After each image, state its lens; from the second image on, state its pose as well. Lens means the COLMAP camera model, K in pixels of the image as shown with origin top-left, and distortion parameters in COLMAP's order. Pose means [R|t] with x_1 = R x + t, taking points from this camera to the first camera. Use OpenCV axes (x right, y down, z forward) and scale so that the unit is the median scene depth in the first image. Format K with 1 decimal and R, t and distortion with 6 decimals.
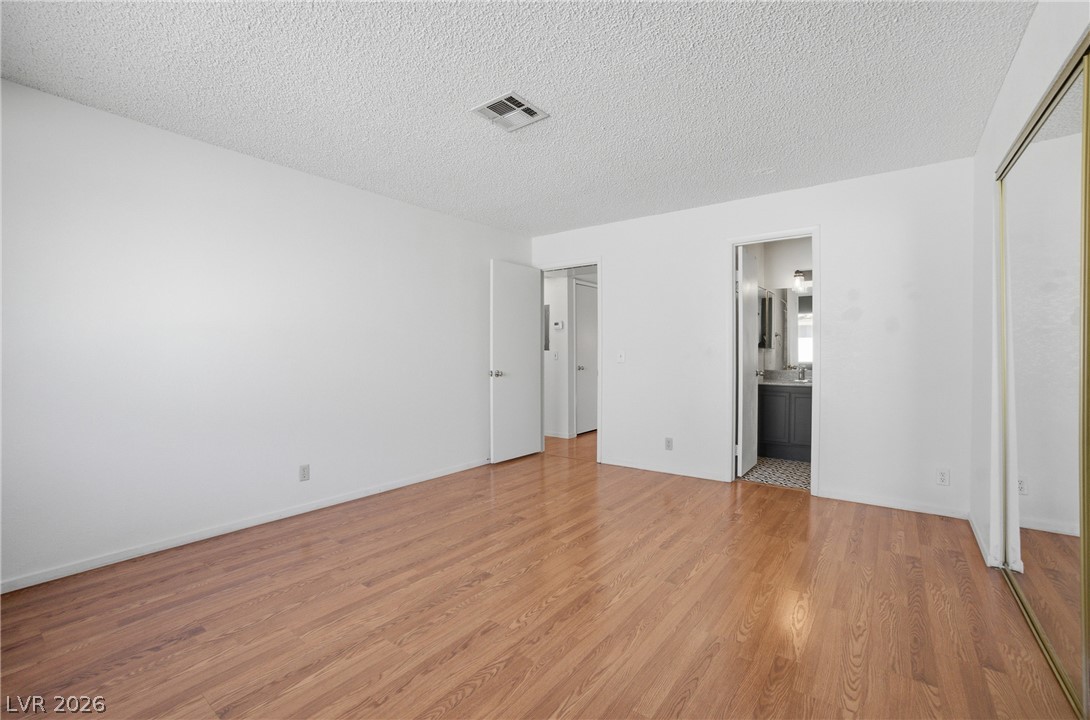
lens RADIAL K [[466.0, 0, 545.0], [0, 466.0, 360.0], [0, 0, 1]] dist [-0.047318, 0.020849]
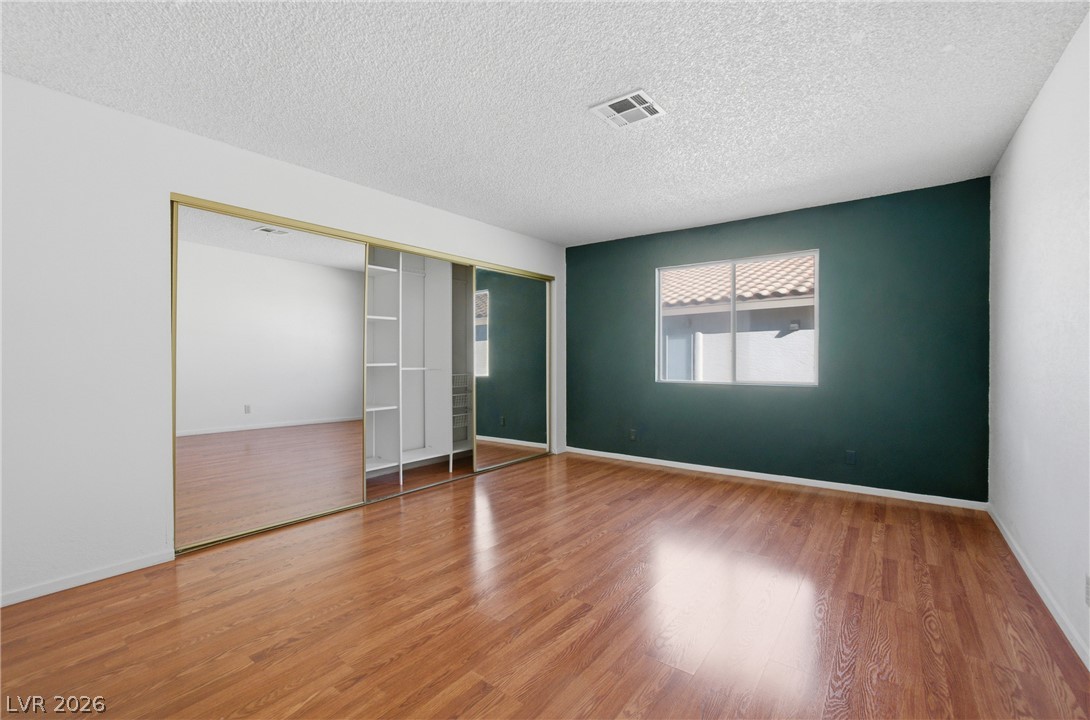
lens RADIAL K [[466.0, 0, 545.0], [0, 466.0, 360.0], [0, 0, 1]] dist [-0.047318, 0.020849]
pose [[-0.999994, 0.002663, 0.002104, 0.110348], [0.002704, 0.999805, 0.019551, -0.030766], [-0.002051, 0.019557, -0.999807, 2.151308]]
